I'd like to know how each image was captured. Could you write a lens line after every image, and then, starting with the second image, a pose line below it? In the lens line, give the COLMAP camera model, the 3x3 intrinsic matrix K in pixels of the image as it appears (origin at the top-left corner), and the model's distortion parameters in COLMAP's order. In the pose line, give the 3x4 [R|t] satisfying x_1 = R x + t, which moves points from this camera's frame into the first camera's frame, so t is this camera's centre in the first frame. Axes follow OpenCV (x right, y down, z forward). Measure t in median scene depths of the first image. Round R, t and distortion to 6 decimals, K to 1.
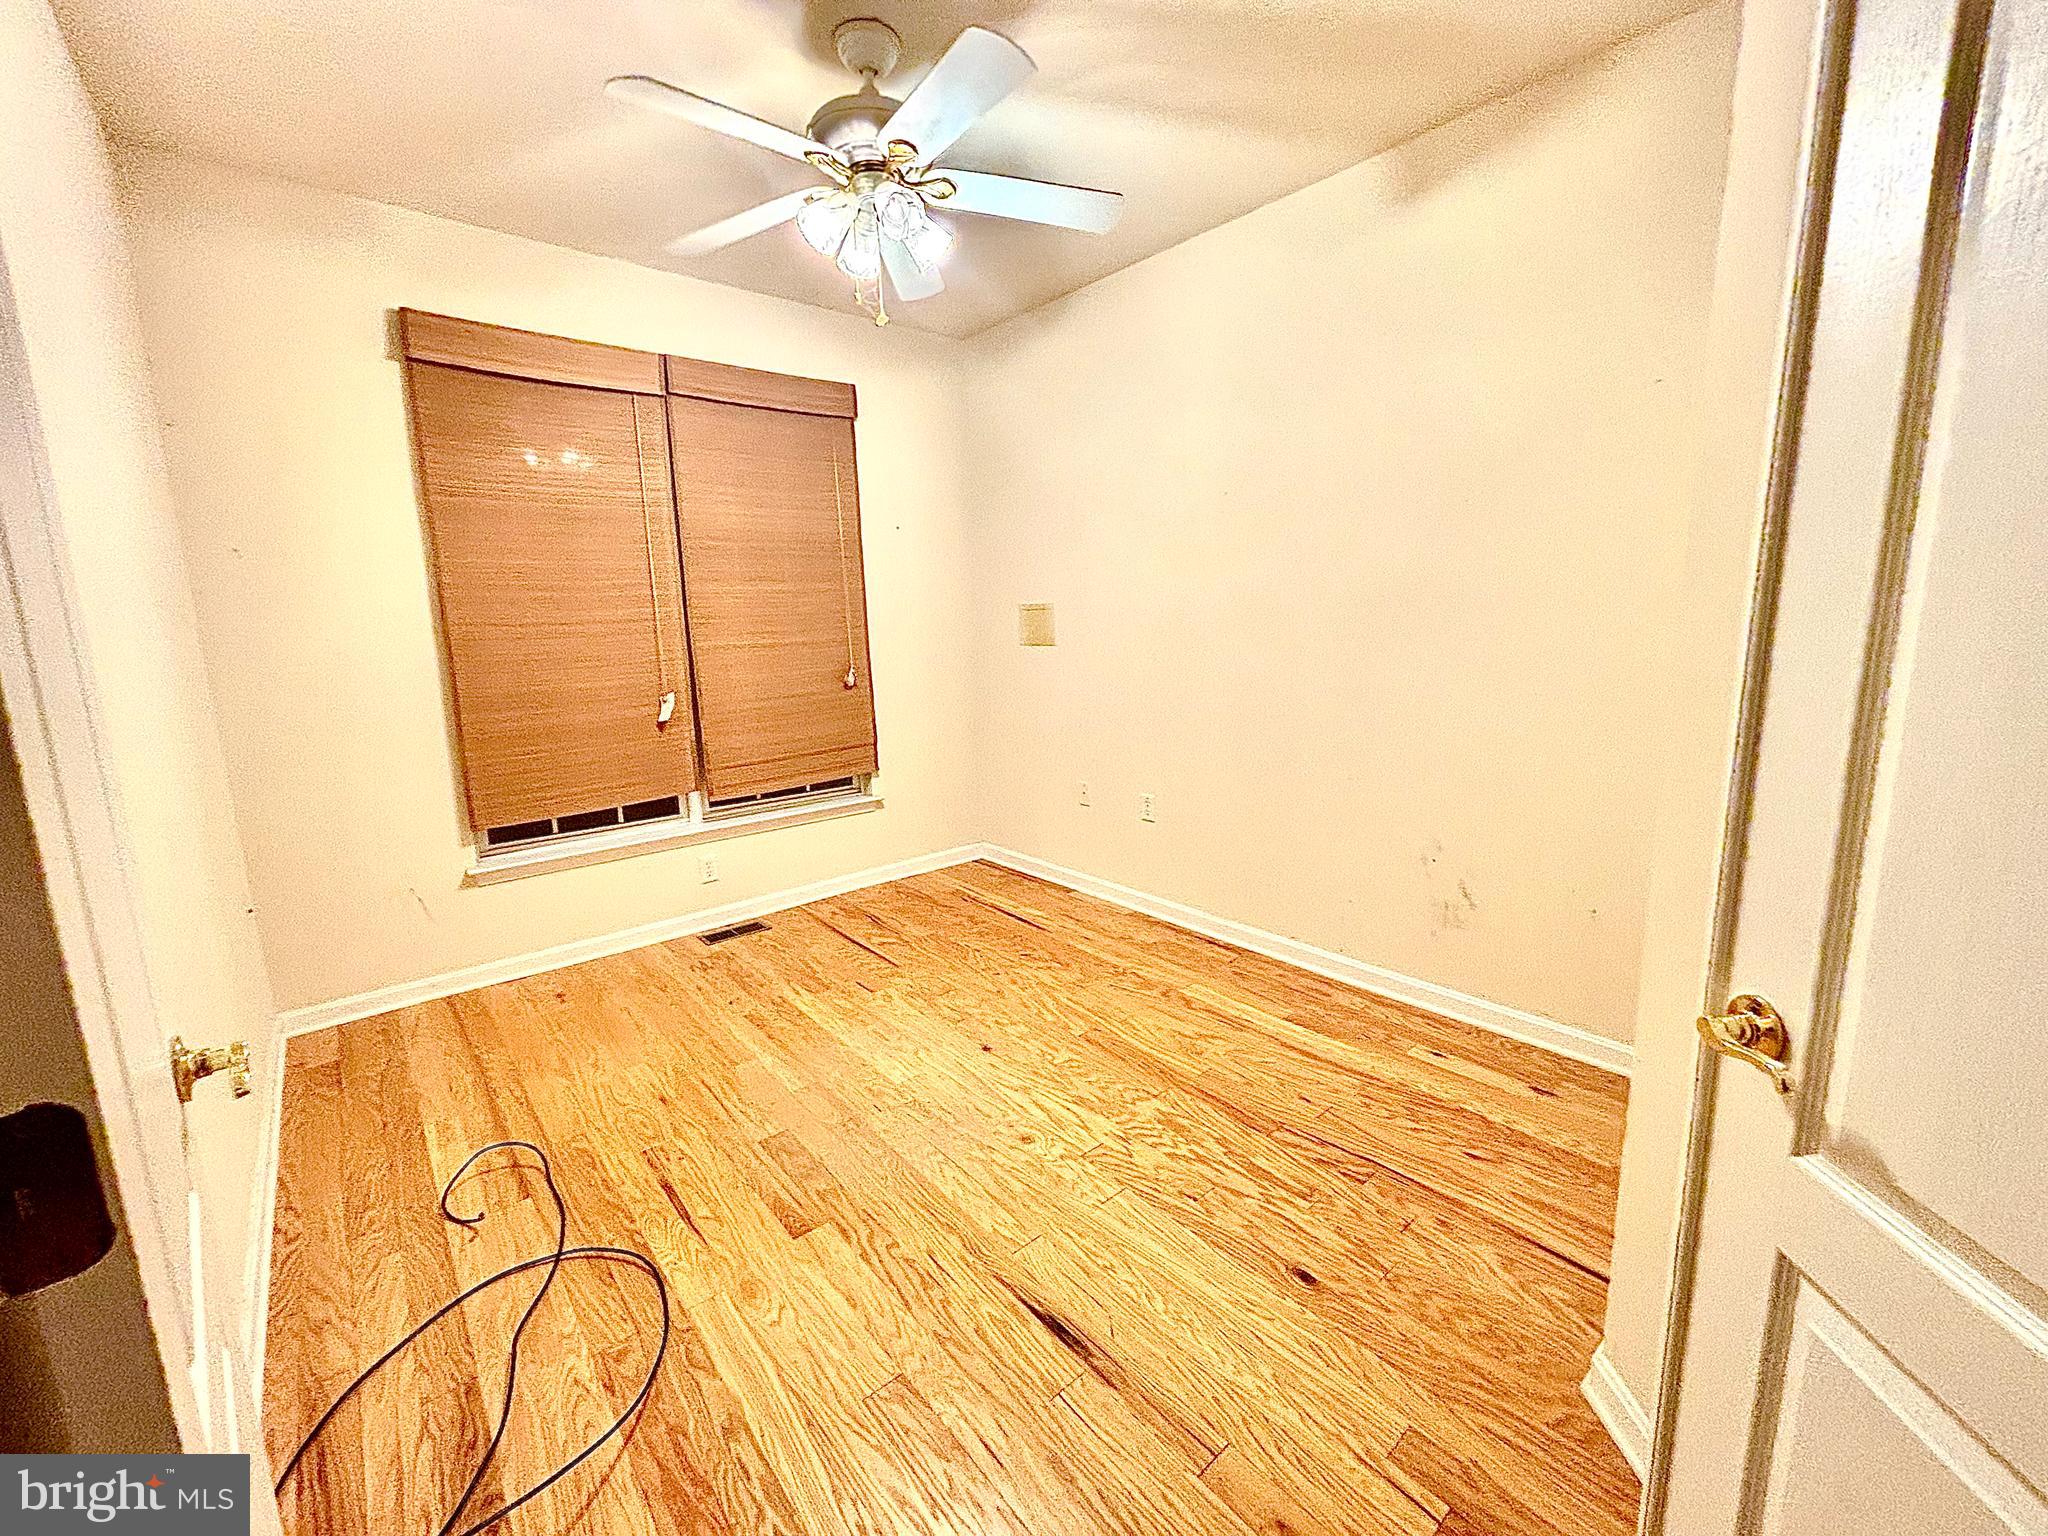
lens RADIAL K [[831.8, 0, 1024.4], [0, 831.8, 757.4], [0, 0, 1]] dist [-0.000054, -0.000075]
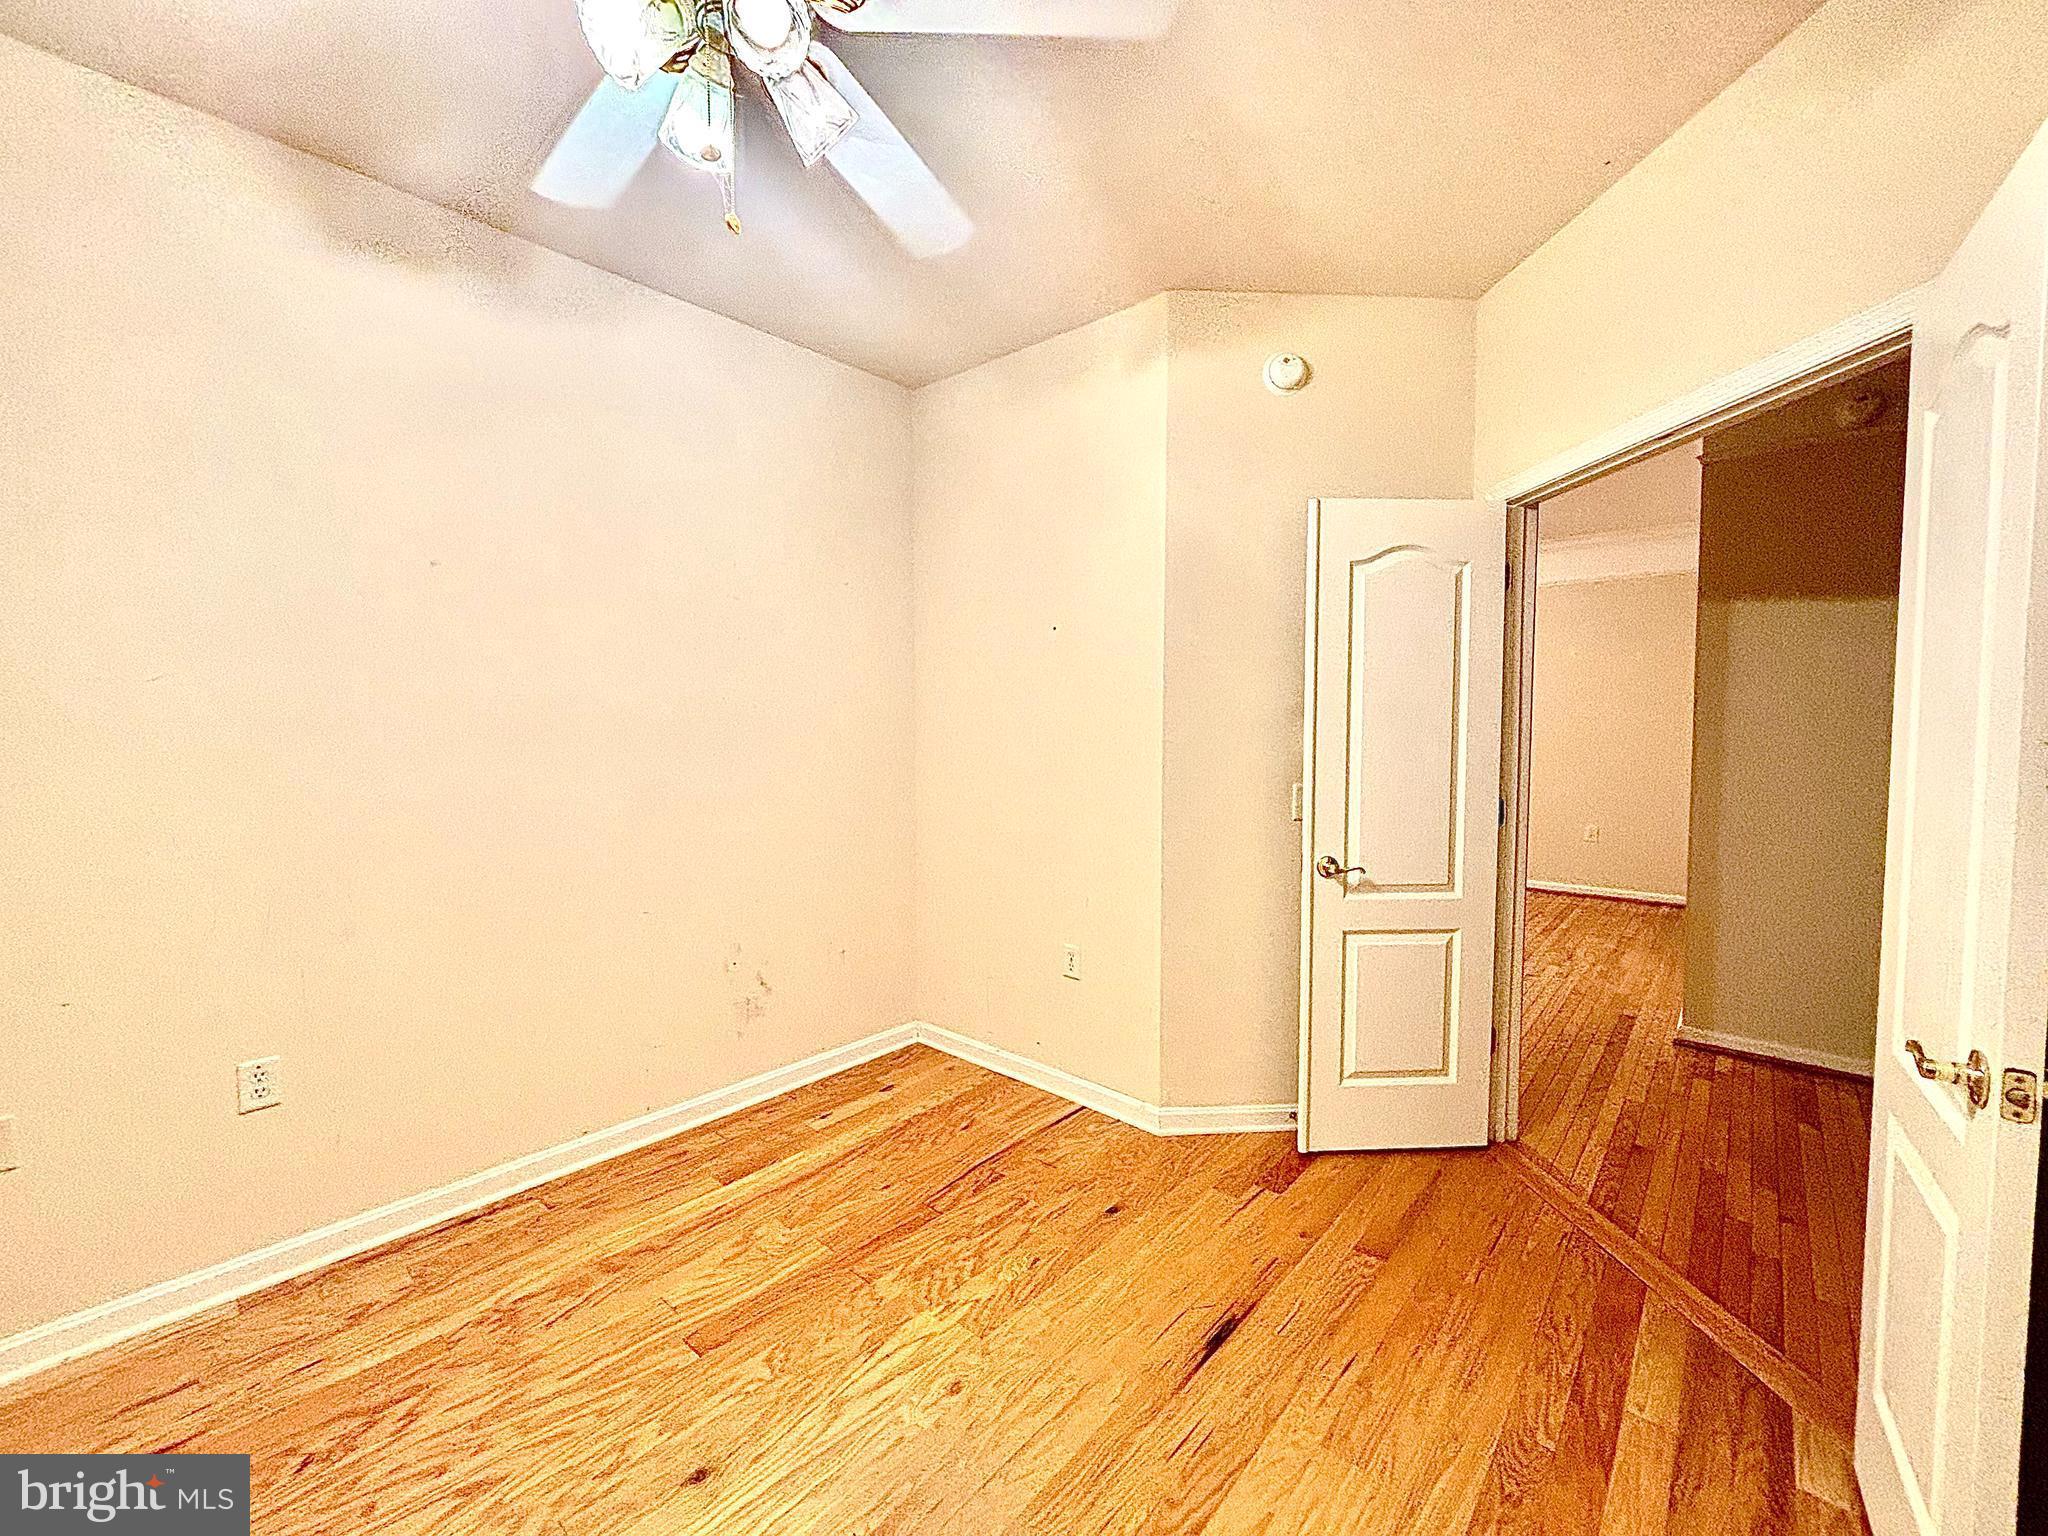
lens RADIAL K [[831.8, 0, 1034.4], [0, 831.8, 766.6], [0, 0, 1]] dist [-0.000054, -0.000075]
pose [[-0.146914, -0.028957, 0.988725, -0.608337], [0.168487, 0.984231, 0.053861, -0.116356], [-0.974694, 0.174500, -0.139718, 0.744204]]
